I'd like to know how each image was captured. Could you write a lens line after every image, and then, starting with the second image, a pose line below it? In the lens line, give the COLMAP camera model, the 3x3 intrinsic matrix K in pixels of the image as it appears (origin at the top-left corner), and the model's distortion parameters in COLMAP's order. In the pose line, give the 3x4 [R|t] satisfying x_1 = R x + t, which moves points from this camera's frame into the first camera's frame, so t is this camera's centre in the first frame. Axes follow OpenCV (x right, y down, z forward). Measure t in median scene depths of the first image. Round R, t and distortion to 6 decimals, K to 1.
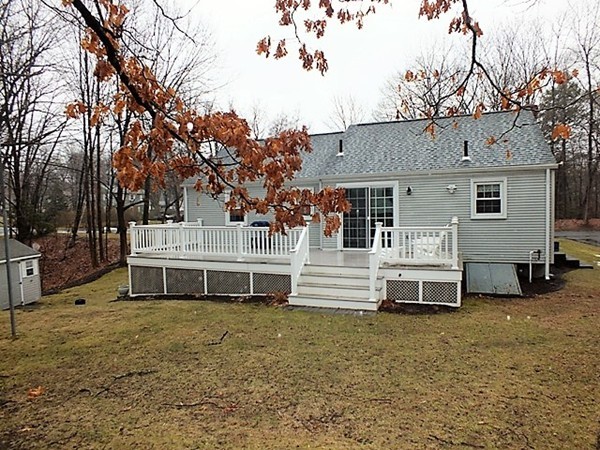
lens RADIAL K [[389.8, 0, 302.6], [0, 389.8, 226.9], [0, 0, 1]] dist [-0.024758, 0.030192]
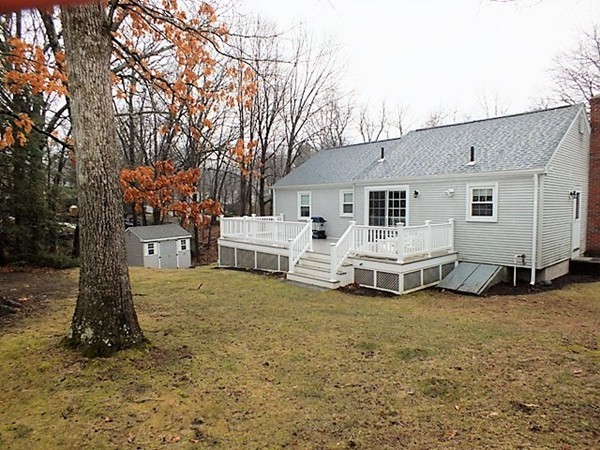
lens RADIAL K [[389.8, 0, 296.3], [0, 389.8, 224.8], [0, 0, 1]] dist [-0.024758, 0.030192]
pose [[0.897340, 0.043145, -0.439225, 0.492075], [-0.040626, 0.999060, 0.015137, -0.007926], [0.439465, 0.004261, 0.898249, -0.158701]]
